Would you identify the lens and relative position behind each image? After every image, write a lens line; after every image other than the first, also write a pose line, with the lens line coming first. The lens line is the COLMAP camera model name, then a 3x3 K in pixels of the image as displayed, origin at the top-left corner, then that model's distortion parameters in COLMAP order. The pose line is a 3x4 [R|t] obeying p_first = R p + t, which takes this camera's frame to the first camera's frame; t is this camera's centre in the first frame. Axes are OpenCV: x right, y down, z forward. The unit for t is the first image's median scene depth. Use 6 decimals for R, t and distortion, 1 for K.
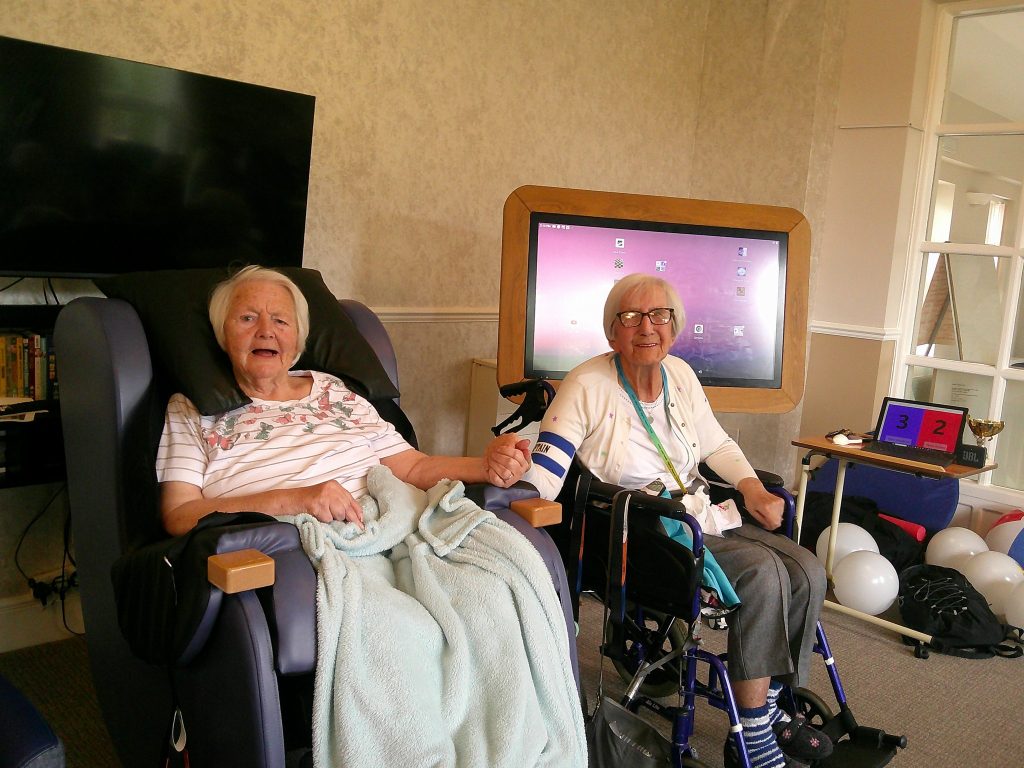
lens RADIAL K [[892.2, 0, 499.4], [0, 892.2, 386.6], [0, 0, 1]] dist [0.110213, -0.284901]
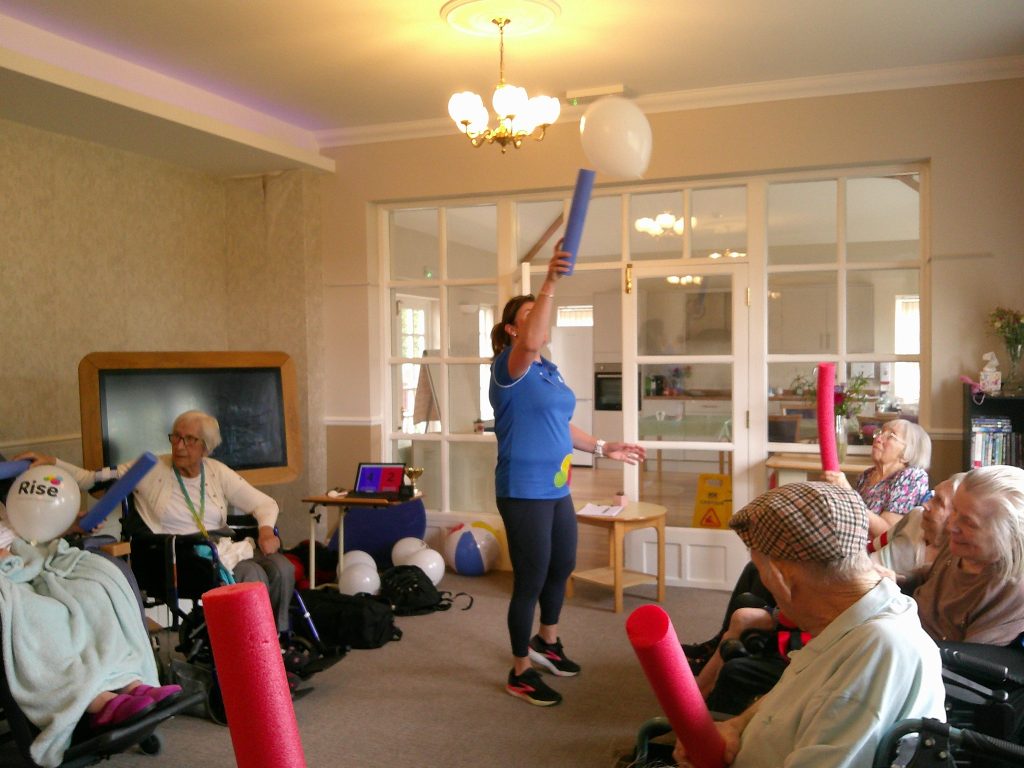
lens RADIAL K [[892.2, 0, 499.4], [0, 892.2, 386.6], [0, 0, 1]] dist [0.110213, -0.284901]
pose [[0.901648, -0.090796, 0.422831, -0.000277], [0.133637, 0.988358, -0.072736, 0.026645], [-0.411304, 0.122088, 0.903285, -0.537906]]
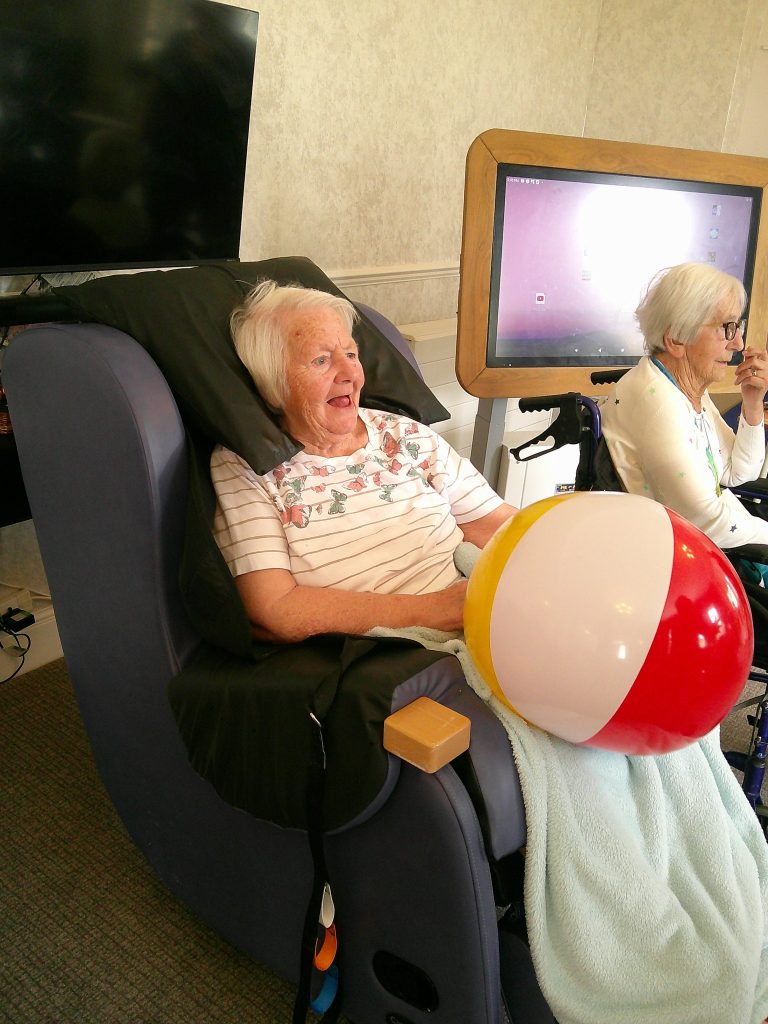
lens RADIAL K [[910.3, 0, 342.3], [0, 910.3, 509.3], [0, 0, 1]] dist [-0.007300, -0.039702]
pose [[0.994824, -0.028168, 0.097633, -0.166959], [0.005564, 0.974468, 0.224457, -0.061259], [-0.101462, -0.222752, 0.969581, 0.112830]]
